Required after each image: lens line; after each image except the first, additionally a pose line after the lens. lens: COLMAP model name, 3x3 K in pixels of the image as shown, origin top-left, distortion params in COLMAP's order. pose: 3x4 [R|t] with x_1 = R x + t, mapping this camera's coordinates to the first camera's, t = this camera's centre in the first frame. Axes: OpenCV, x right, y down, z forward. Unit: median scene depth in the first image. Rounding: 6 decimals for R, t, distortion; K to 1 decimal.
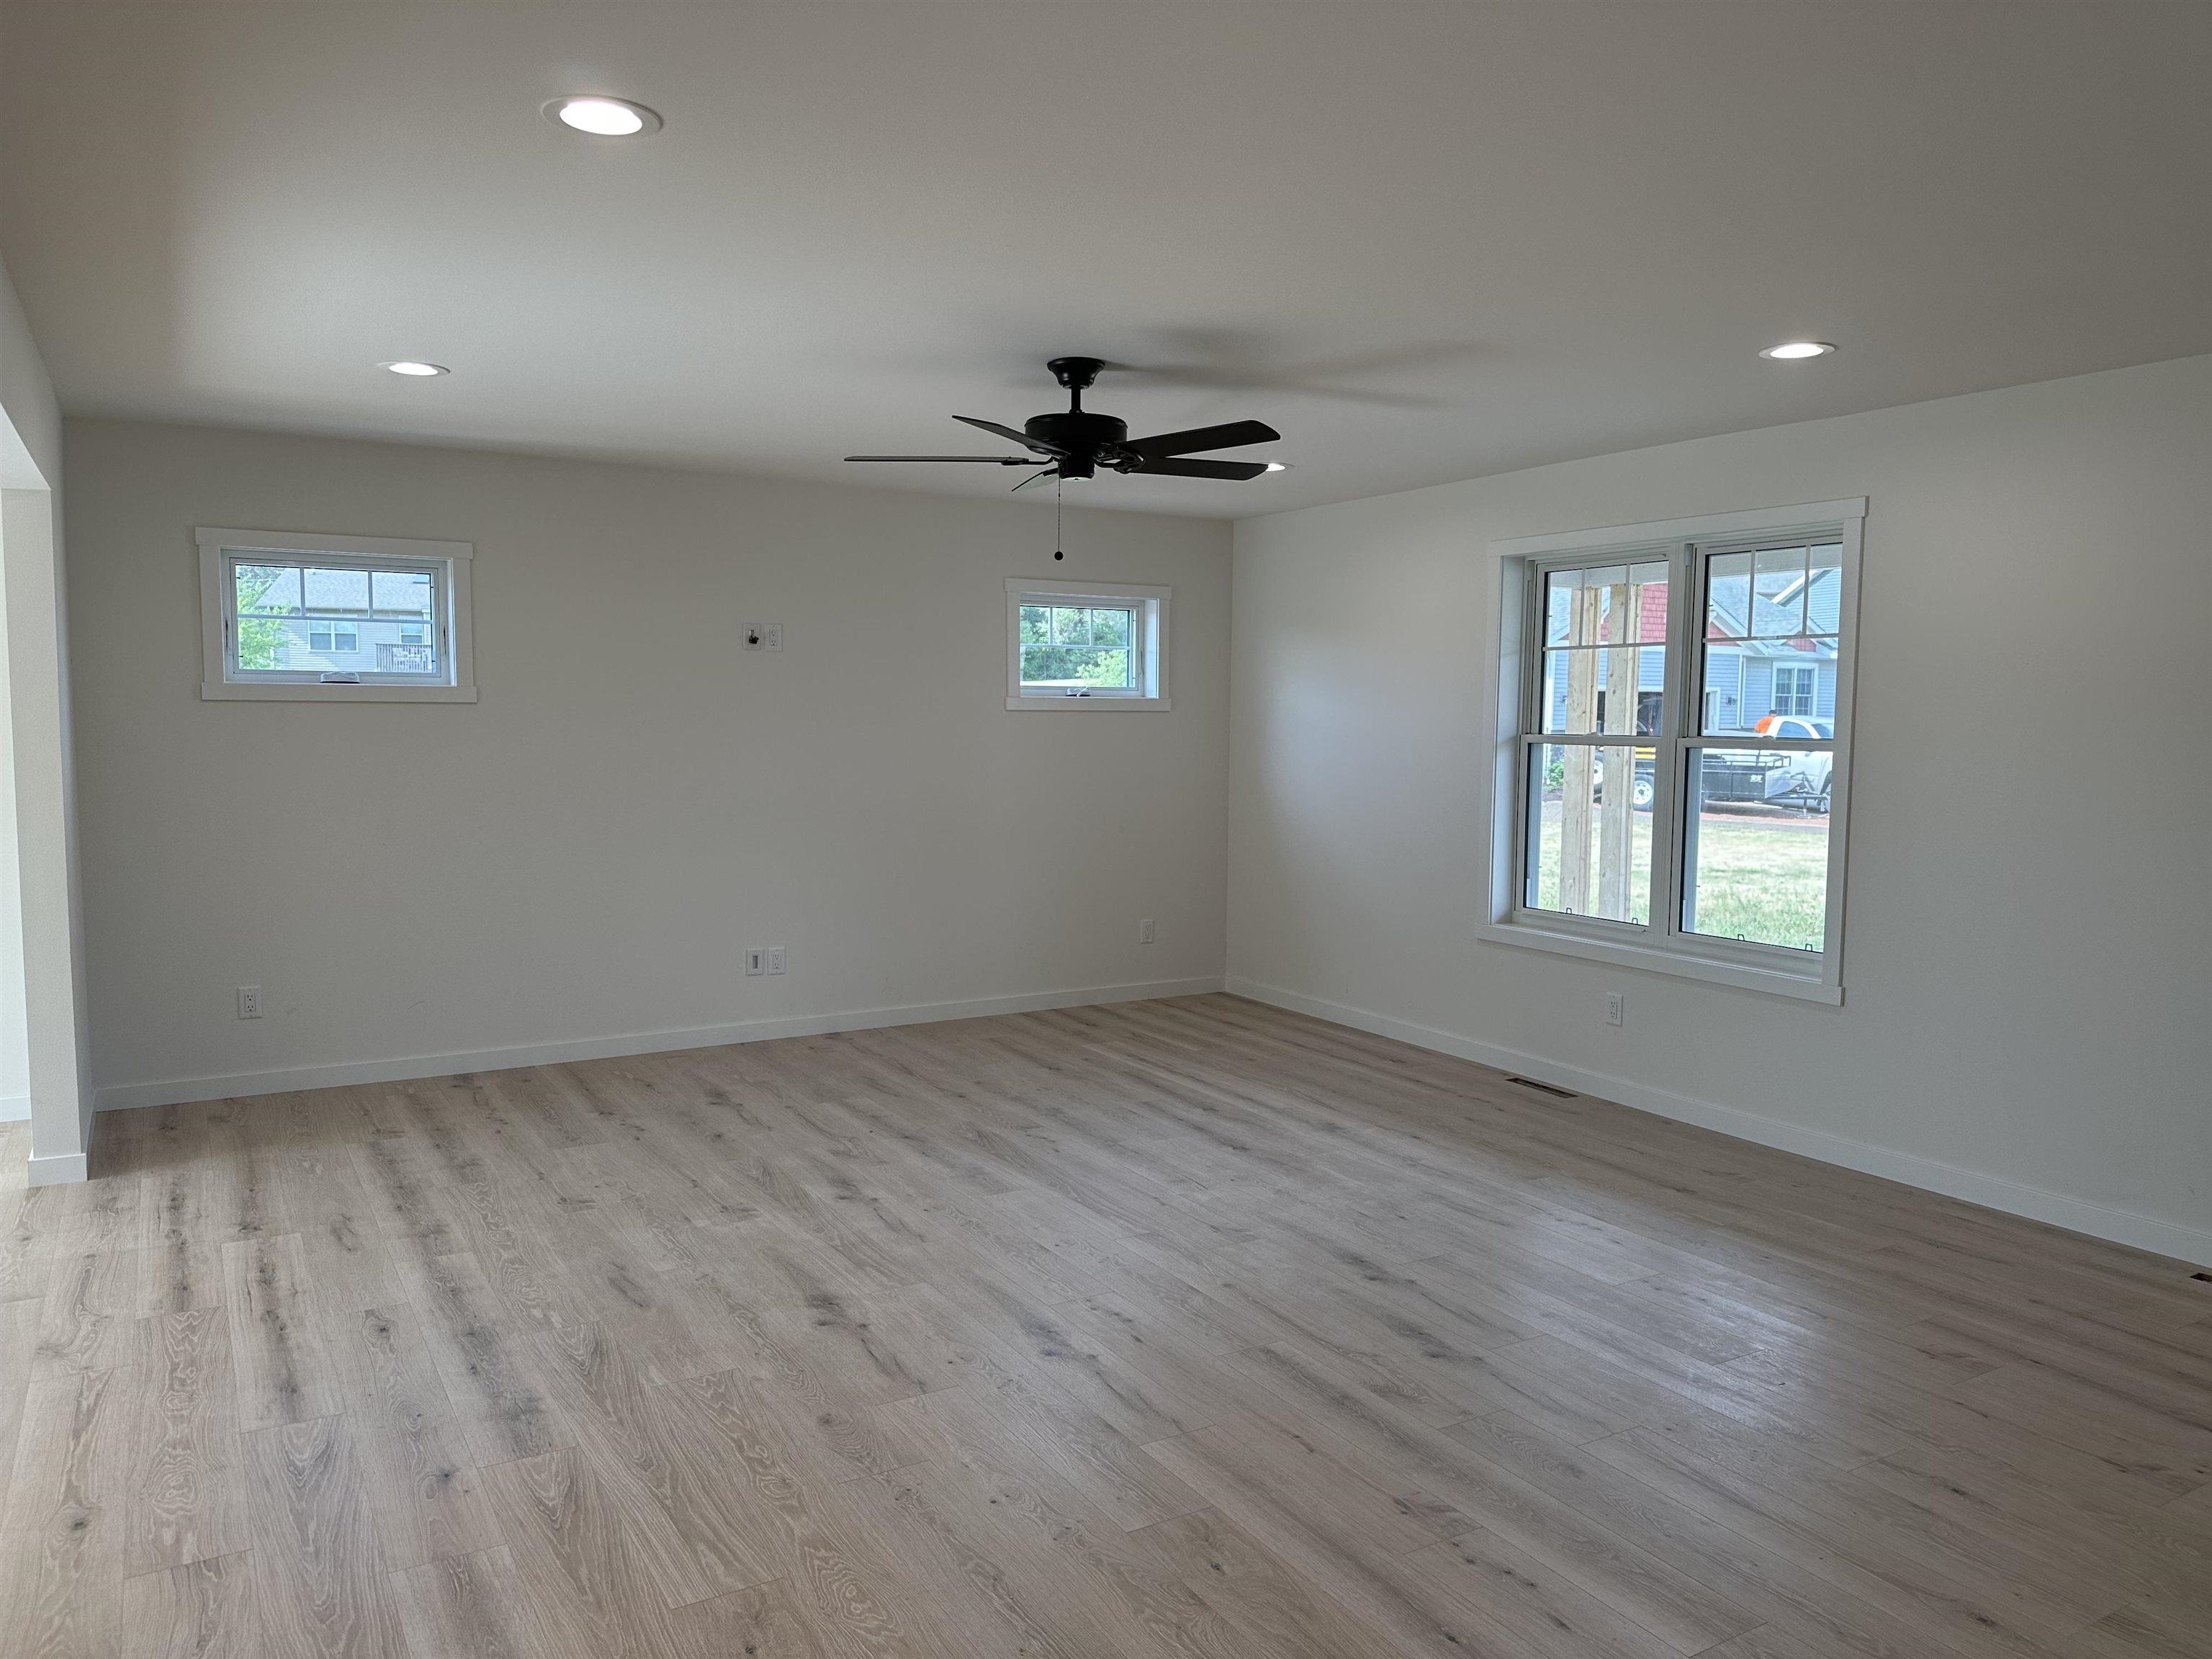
lens RADIAL K [[1552.2, 0, 1098.3], [0, 1552.2, 828.7], [0, 0, 1]] dist [0.149472, -0.215364]
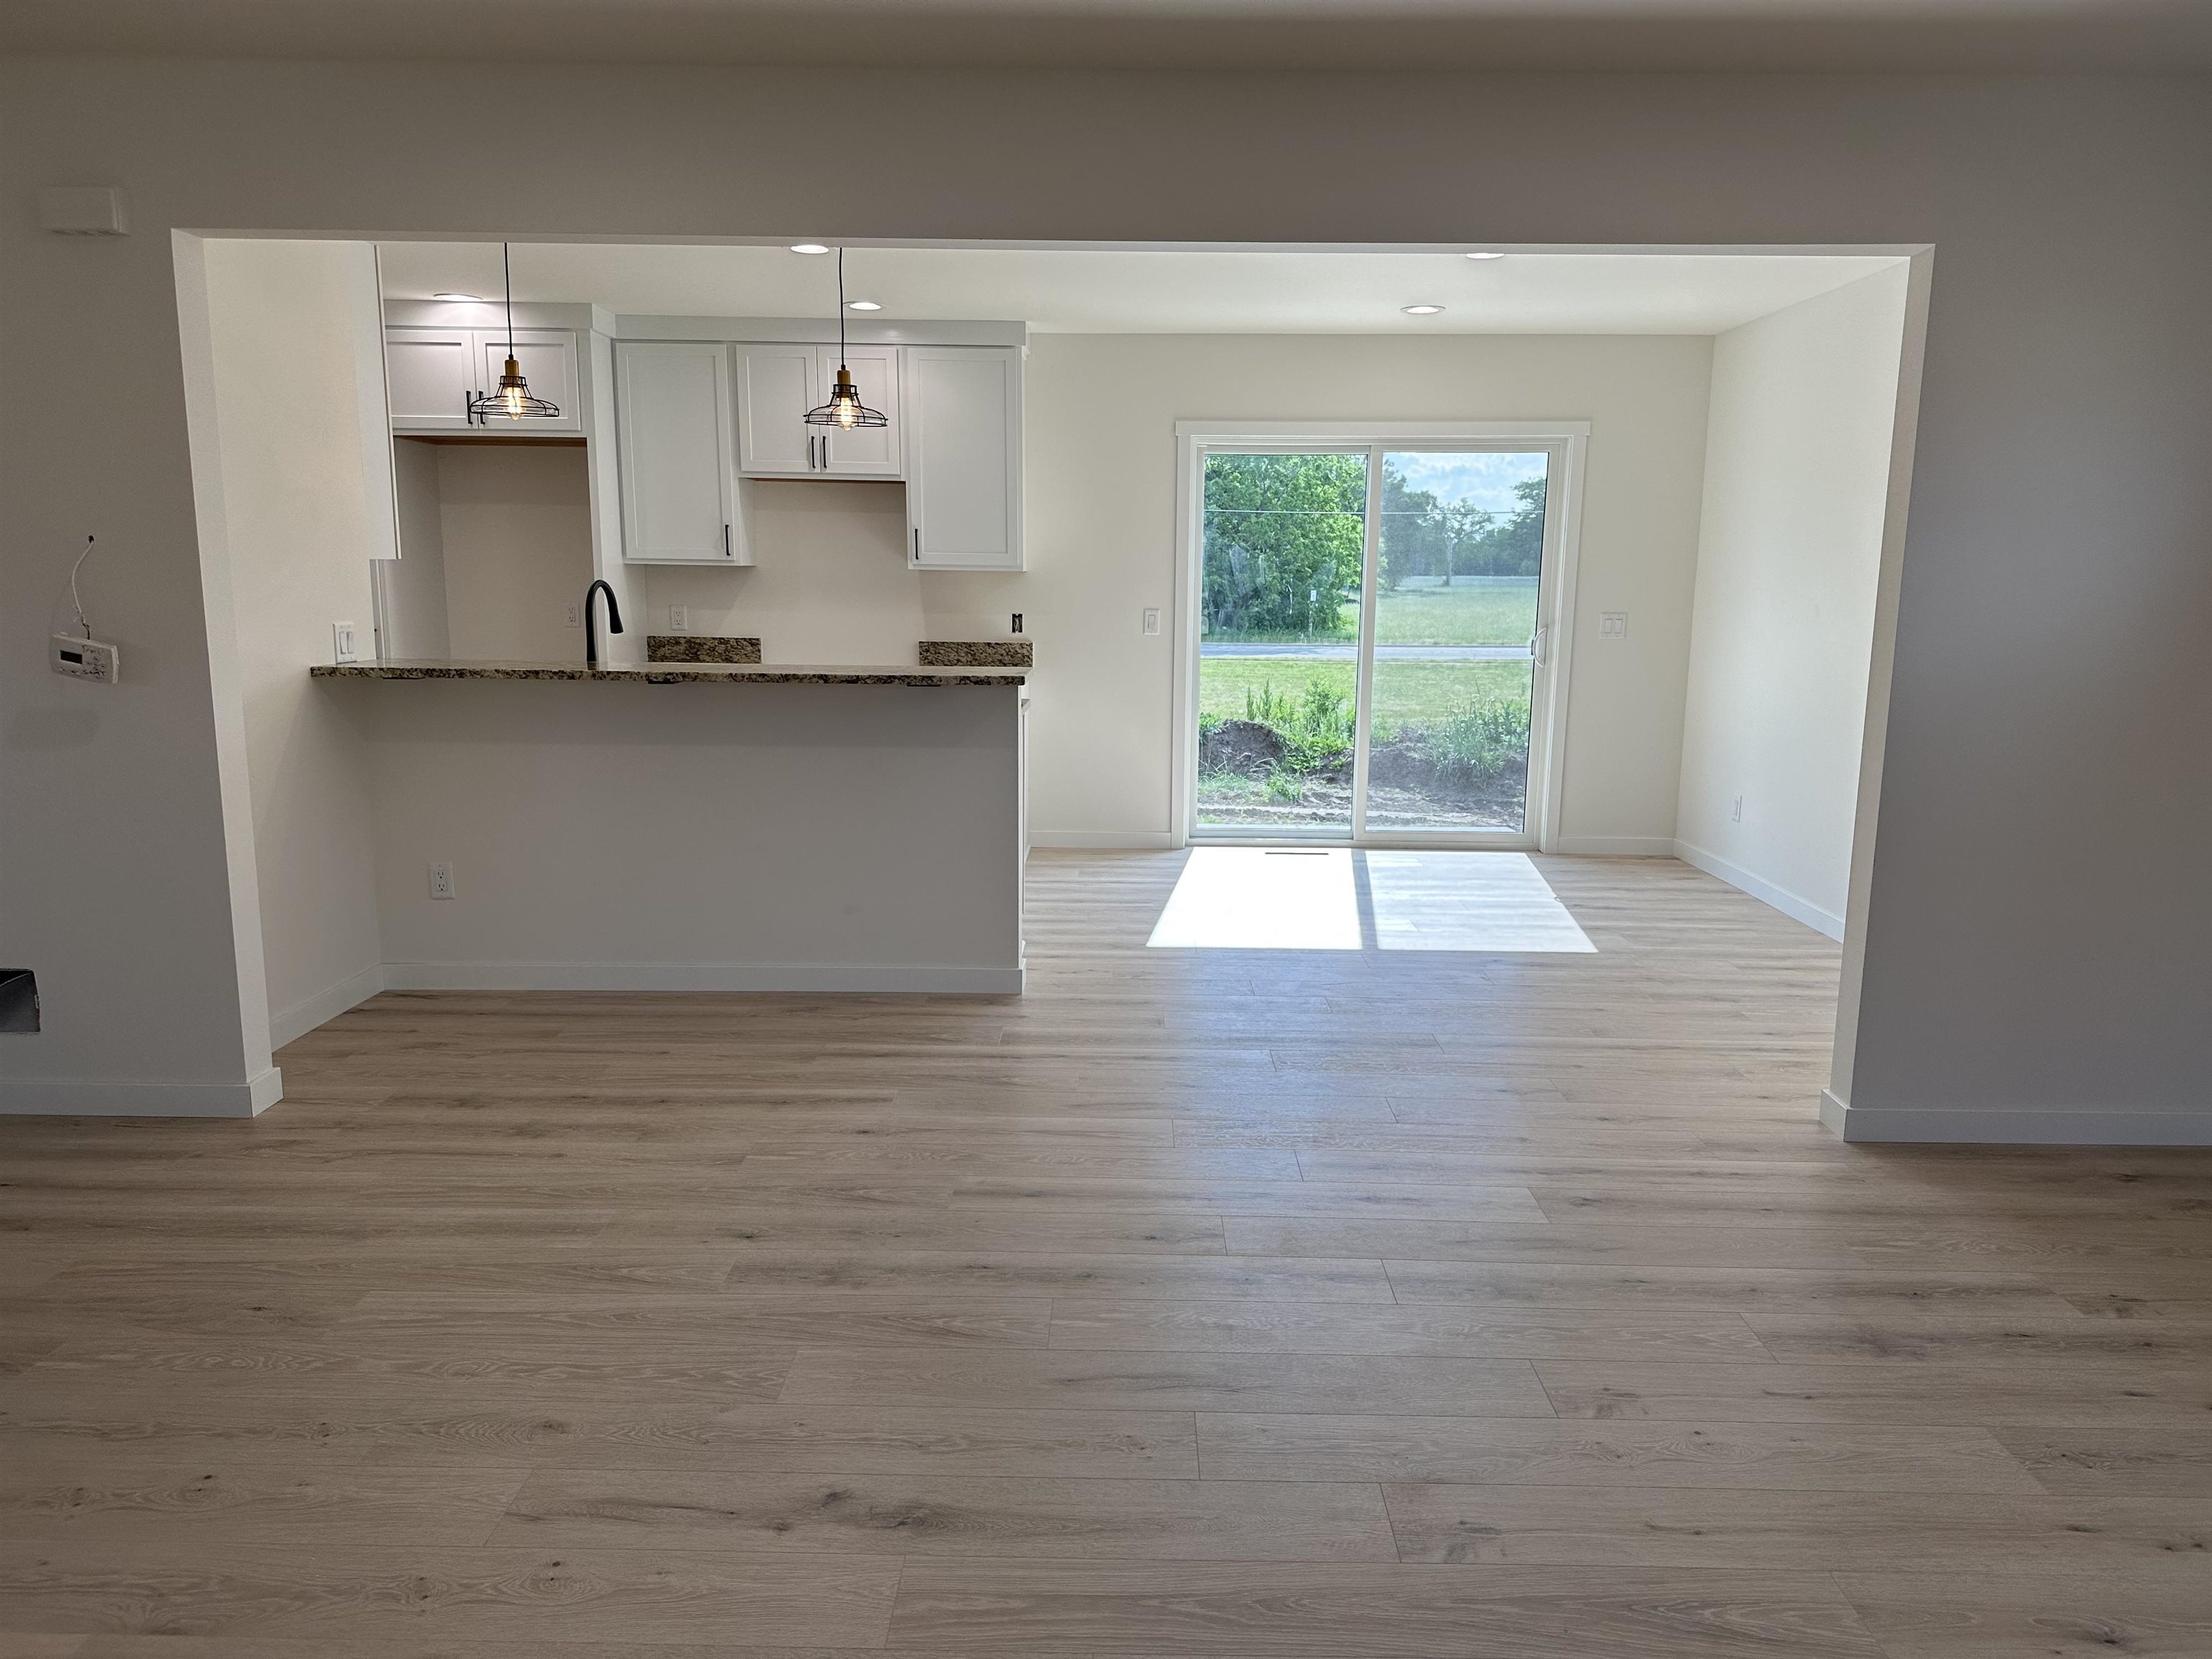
lens RADIAL K [[1544.3, 0, 1106.0], [0, 1544.3, 829.5], [0, 0, 1]] dist [0.095853, -0.151520]
pose [[-0.517579, 0.128793, -0.845886, 0.201200], [-0.083820, 0.976219, 0.199926, -0.058014], [0.851520, 0.174380, -0.494475, 1.056618]]
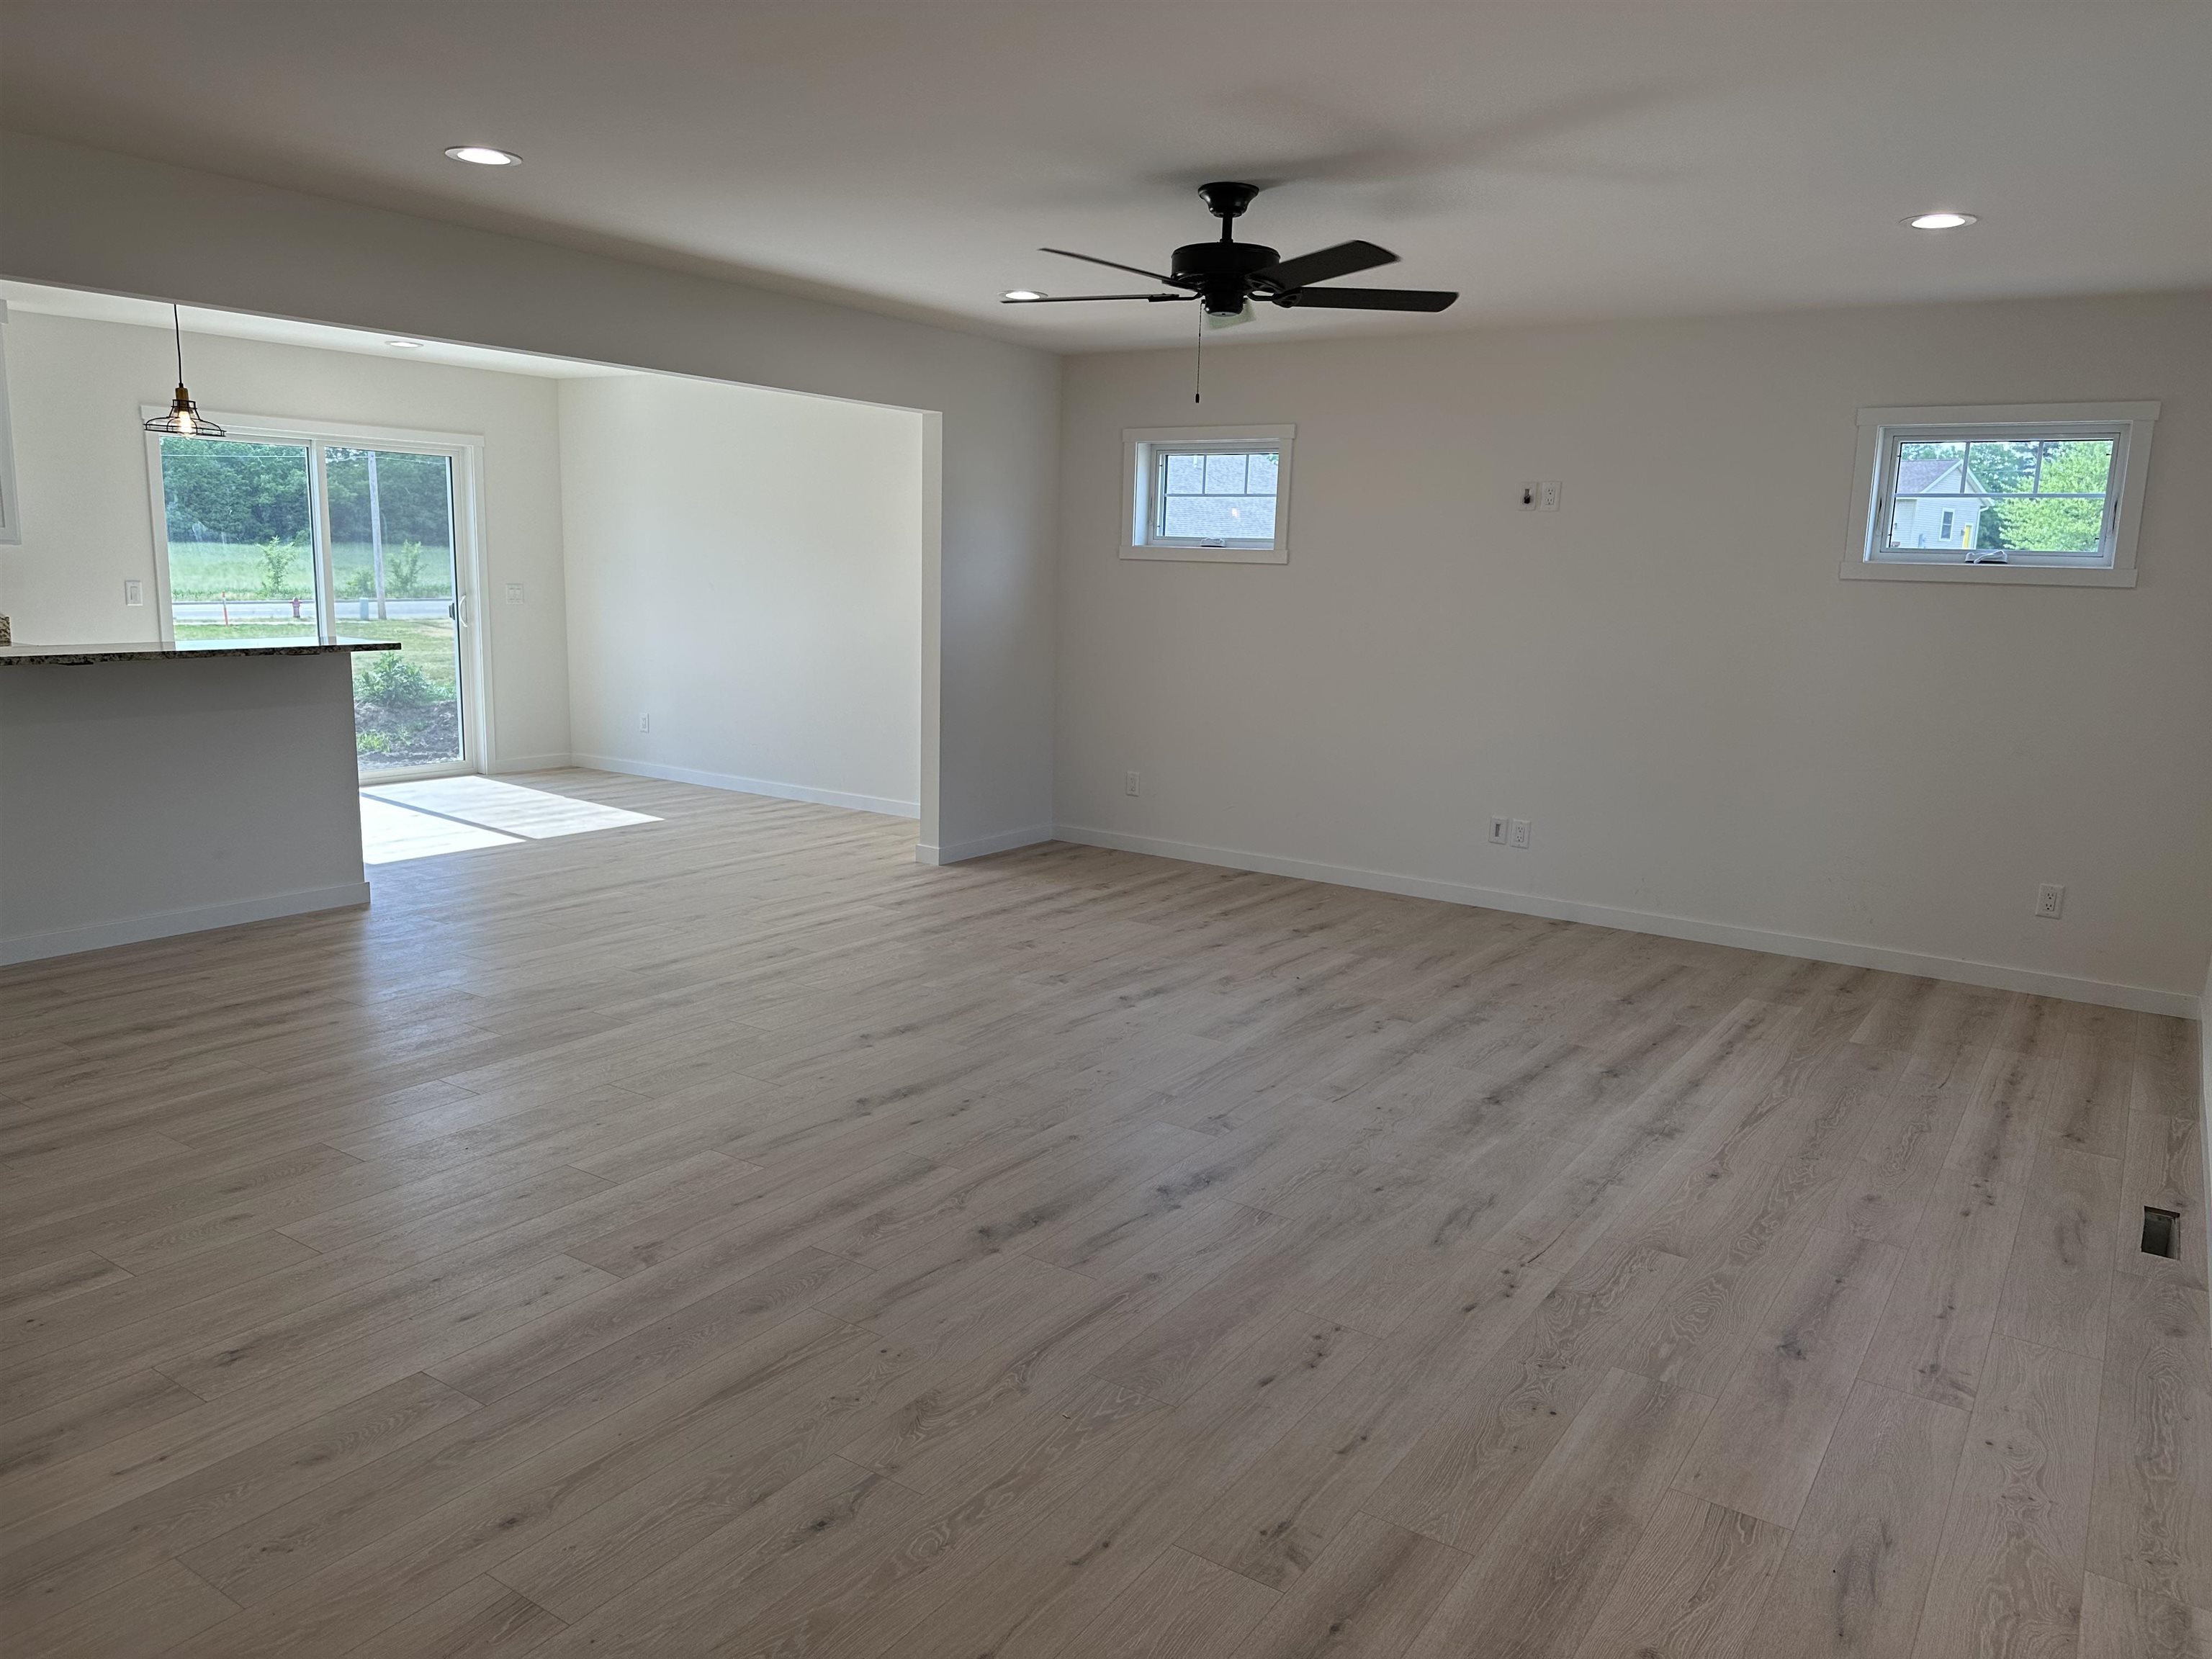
lens RADIAL K [[1552.2, 0, 1098.3], [0, 1552.2, 828.7], [0, 0, 1]] dist [0.149472, -0.215364]
pose [[0.420864, 0.160938, -0.892733, 0.796870], [-0.097967, 0.986444, 0.131647, -0.030887], [0.901818, 0.032053, 0.430925, 0.485857]]
